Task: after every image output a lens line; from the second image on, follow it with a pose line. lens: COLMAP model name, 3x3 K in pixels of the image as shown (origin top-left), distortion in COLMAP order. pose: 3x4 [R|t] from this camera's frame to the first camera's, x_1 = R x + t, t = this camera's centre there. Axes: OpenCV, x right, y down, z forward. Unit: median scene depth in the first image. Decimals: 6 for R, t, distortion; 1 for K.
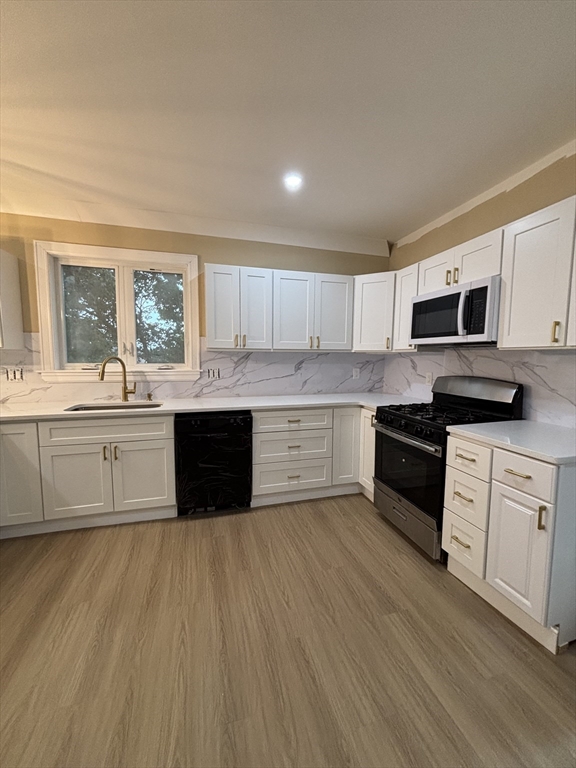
lens RADIAL K [[311.5, 0, 285.3], [0, 311.5, 382.3], [0, 0, 1]] dist [0.002954, -0.000515]
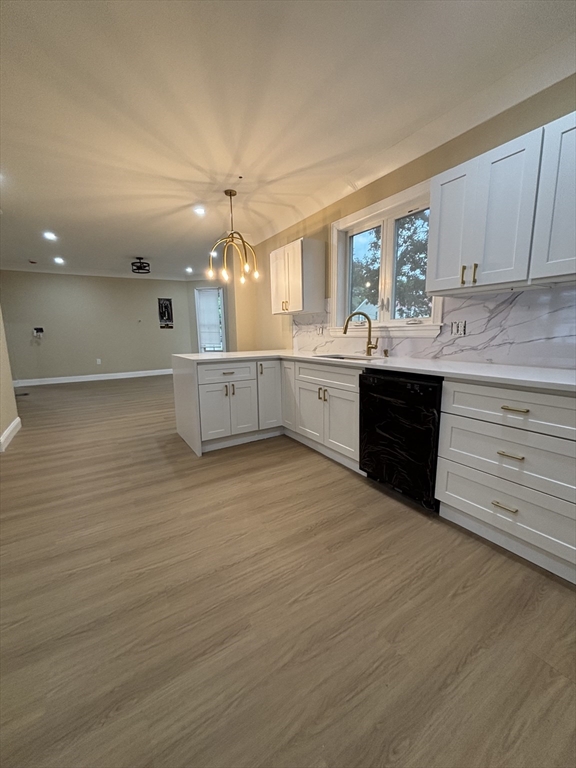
lens RADIAL K [[309.0, 0, 288.9], [0, 309.0, 382.5], [0, 0, 1]] dist [0.004003, -0.000209]
pose [[0.277262, 0.144673, -0.949840, 0.439223], [-0.064333, 0.989175, 0.131885, 0.032635], [0.958638, 0.024540, 0.283568, 0.485529]]
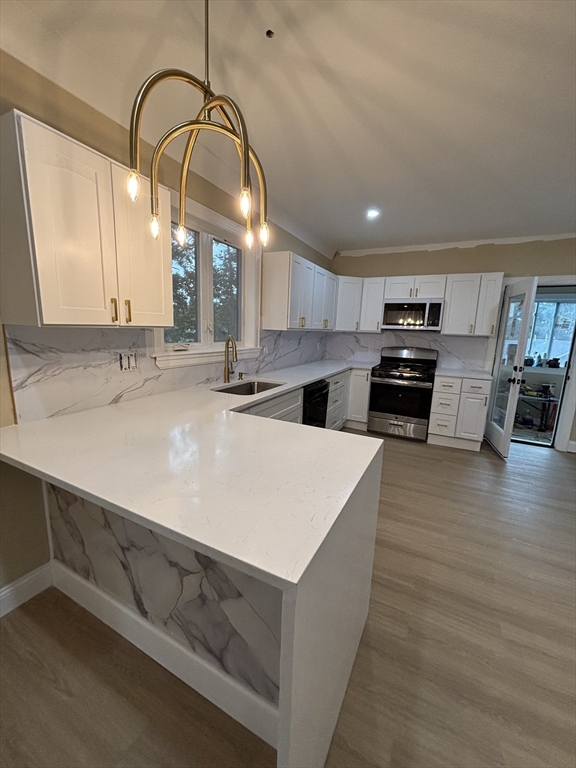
lens RADIAL K [[309.3, 0, 285.6], [0, 309.3, 384.2], [0, 0, 1]] dist [-0.009687, -0.000033]
pose [[0.685664, -0.114270, 0.718893, -1.145859], [0.033609, 0.991518, 0.125549, -0.050254], [-0.727141, -0.061923, 0.683689, 0.235590]]
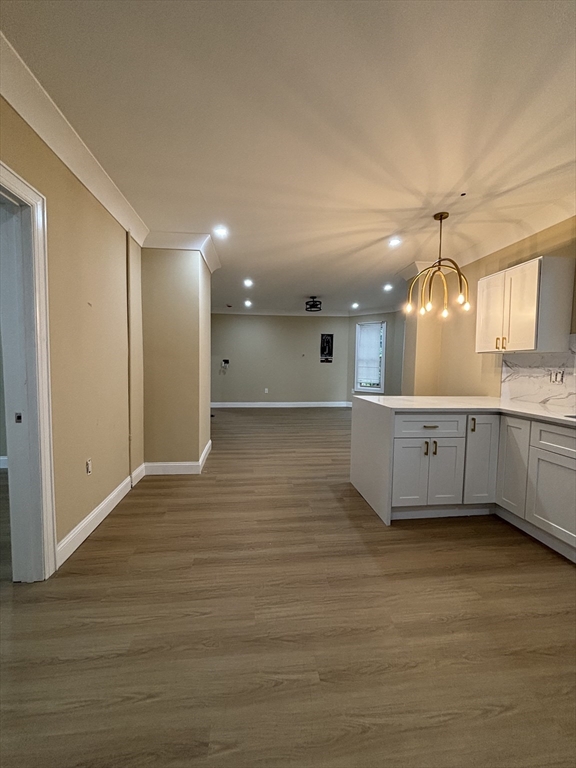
lens RADIAL K [[309.0, 0, 288.9], [0, 309.0, 382.5], [0, 0, 1]] dist [0.004003, -0.000209]
pose [[-0.159393, 0.050636, -0.985916, 0.259898], [-0.100025, 0.992716, 0.067156, 0.012743], [0.982135, 0.109320, -0.153167, 0.307119]]
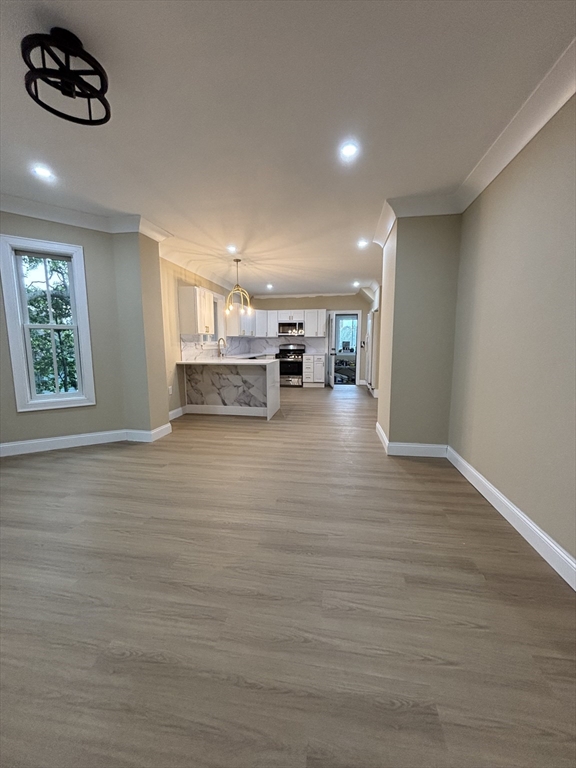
lens RADIAL K [[309.0, 0, 288.9], [0, 309.0, 382.5], [0, 0, 1]] dist [0.004003, -0.000209]
pose [[0.422693, -0.124236, 0.897717, -2.588151], [0.081566, 0.991754, 0.098844, 0.067854], [-0.902595, 0.031442, 0.429341, -0.511363]]
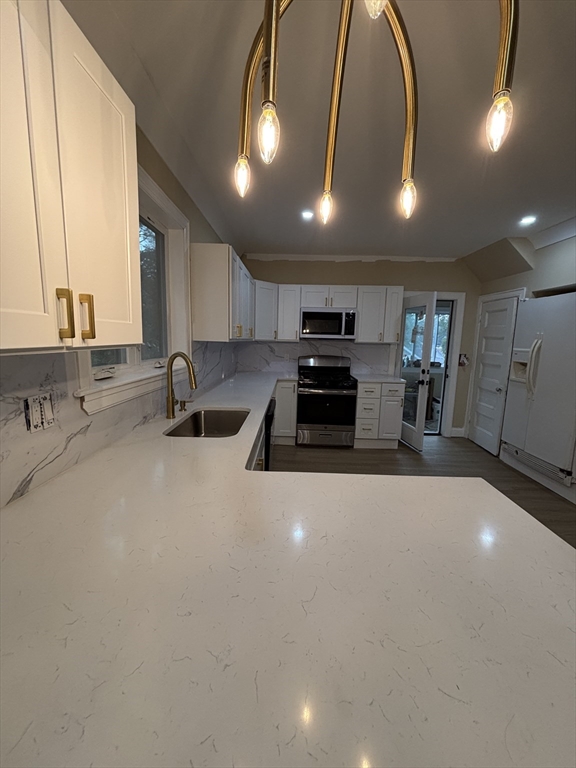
lens RADIAL K [[308.1, 0, 285.9], [0, 308.1, 382.8], [0, 0, 1]] dist [0.000361, -0.000159]
pose [[0.298309, -0.135277, 0.944834, -1.136518], [0.060539, 0.990594, 0.122714, -0.087816], [-0.952547, 0.020593, 0.303693, 0.597259]]
